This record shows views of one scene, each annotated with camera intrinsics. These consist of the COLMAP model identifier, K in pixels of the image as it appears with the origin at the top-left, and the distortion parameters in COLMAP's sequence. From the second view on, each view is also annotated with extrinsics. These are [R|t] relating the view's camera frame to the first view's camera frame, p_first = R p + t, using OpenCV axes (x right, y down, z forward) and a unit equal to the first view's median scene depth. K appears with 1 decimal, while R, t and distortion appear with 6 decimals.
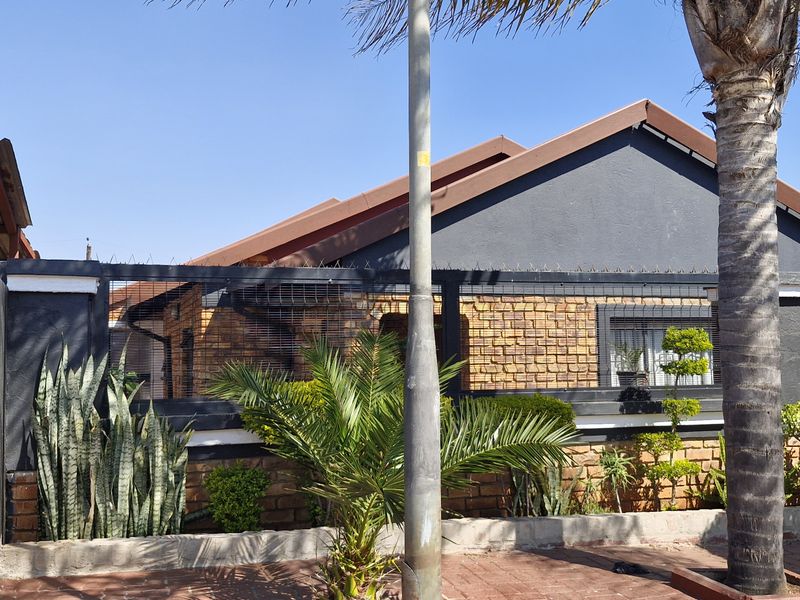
lens RADIAL K [[878.2, 0, 400.6], [0, 878.2, 294.7], [0, 0, 1]] dist [0.142580, -0.317999]
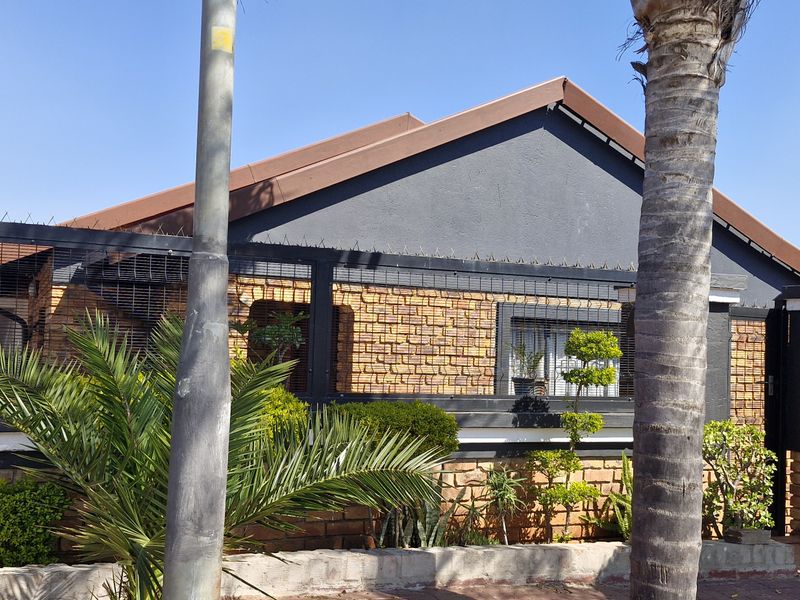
lens RADIAL K [[883.5, 0, 399.6], [0, 883.5, 319.8], [0, 0, 1]] dist [0.165221, -0.327613]
pose [[0.993760, 0.049083, 0.100157, 0.045905], [-0.052266, 0.998200, 0.029404, 0.010635], [-0.098533, -0.034456, 0.994537, 0.153477]]
